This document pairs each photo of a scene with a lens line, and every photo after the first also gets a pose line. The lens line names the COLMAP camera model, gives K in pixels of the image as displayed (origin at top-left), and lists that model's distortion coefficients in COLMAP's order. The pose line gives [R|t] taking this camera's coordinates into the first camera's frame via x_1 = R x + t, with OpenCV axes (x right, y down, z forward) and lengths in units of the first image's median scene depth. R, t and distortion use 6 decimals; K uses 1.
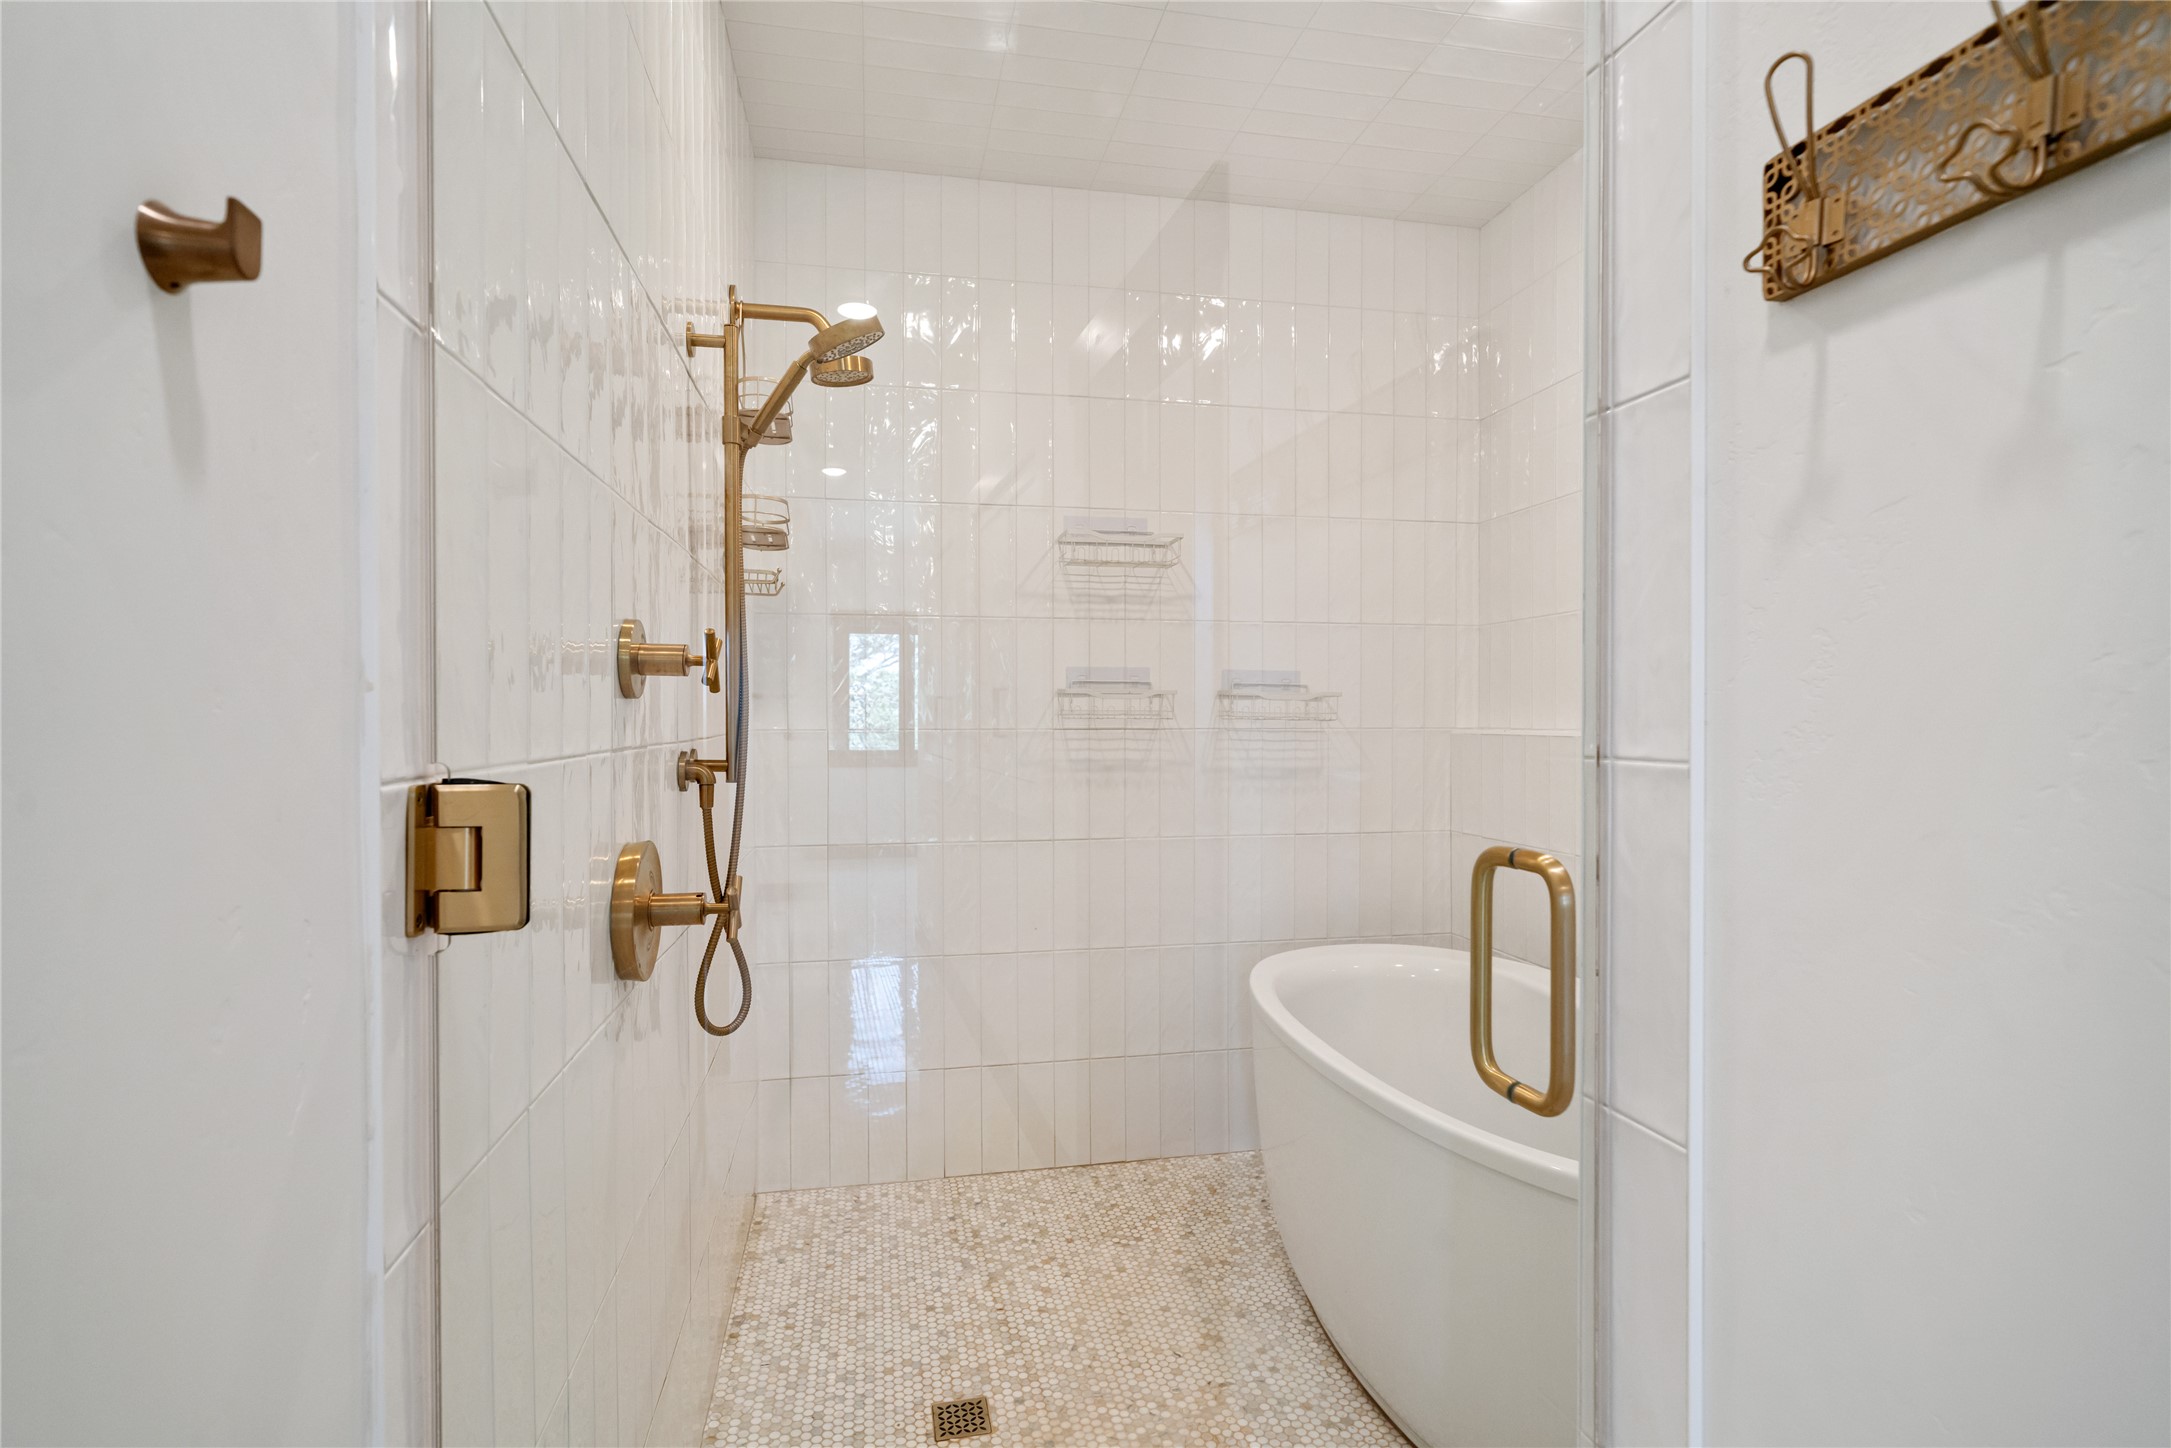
lens RADIAL K [[1042.6, 0, 1085.5], [0, 1042.6, 724.0], [0, 0, 1]] dist [0.001021, 0.000049]
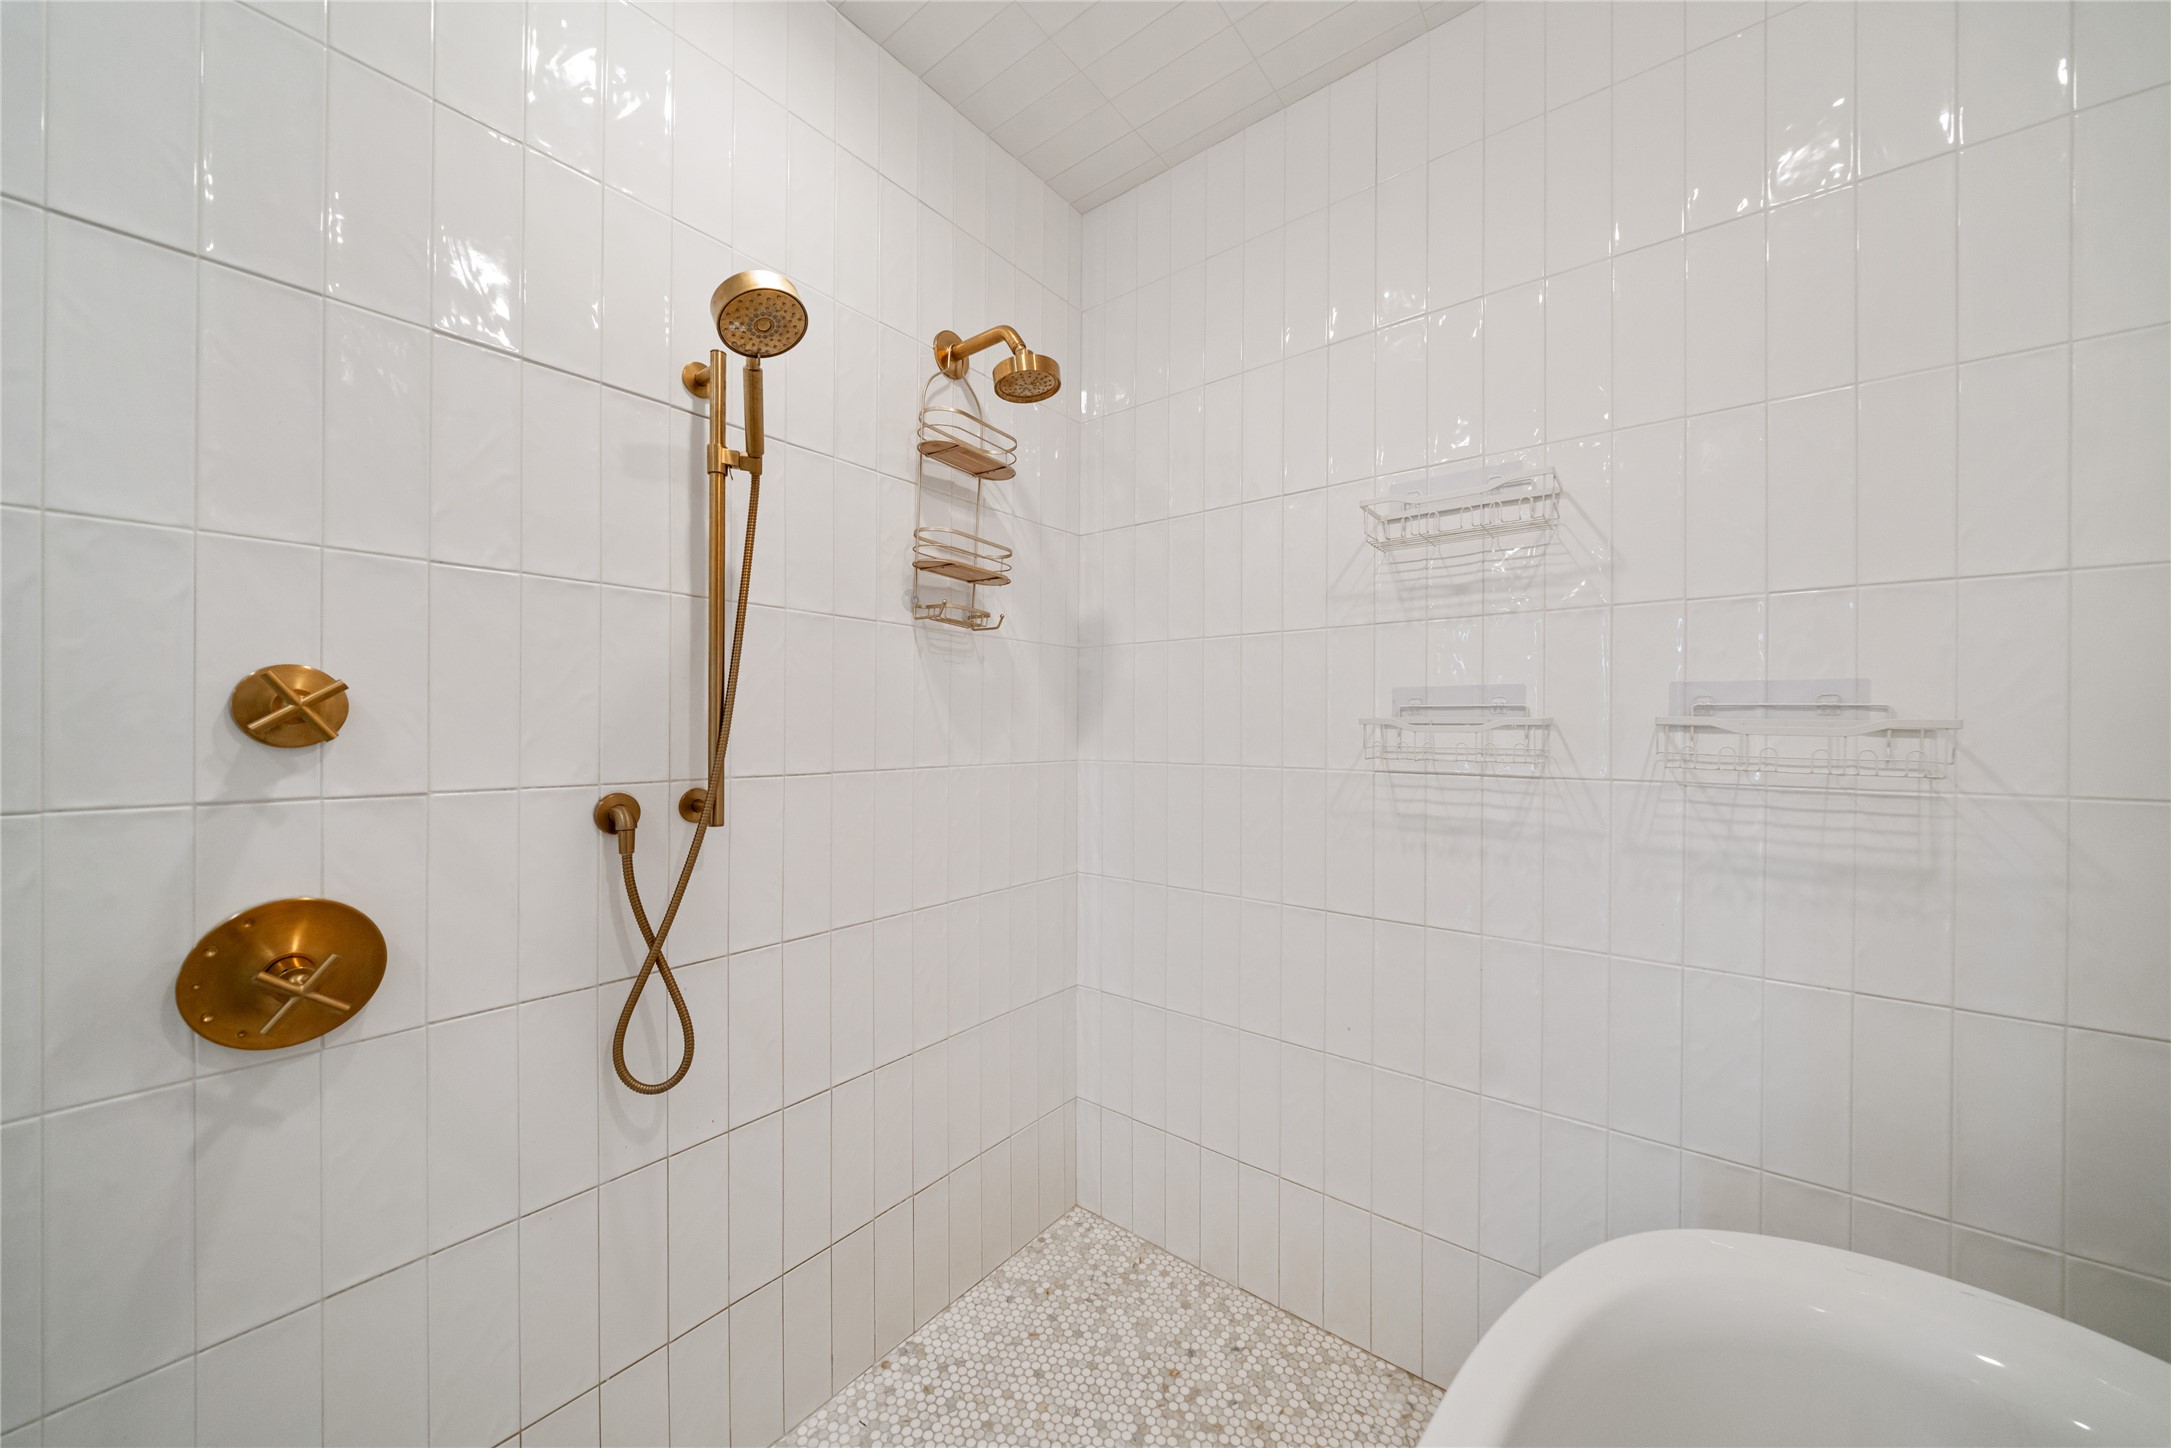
lens RADIAL K [[755.0, 0, 1085.5], [0, 755.0, 724.0], [0, 0, 1]] dist [-0.009519, 0.000100]
pose [[0.648495, 0.000761, -0.761218, 0.245173], [-0.010041, 0.999921, -0.007555, -0.022451], [0.761153, 0.012542, 0.648452, 0.480646]]
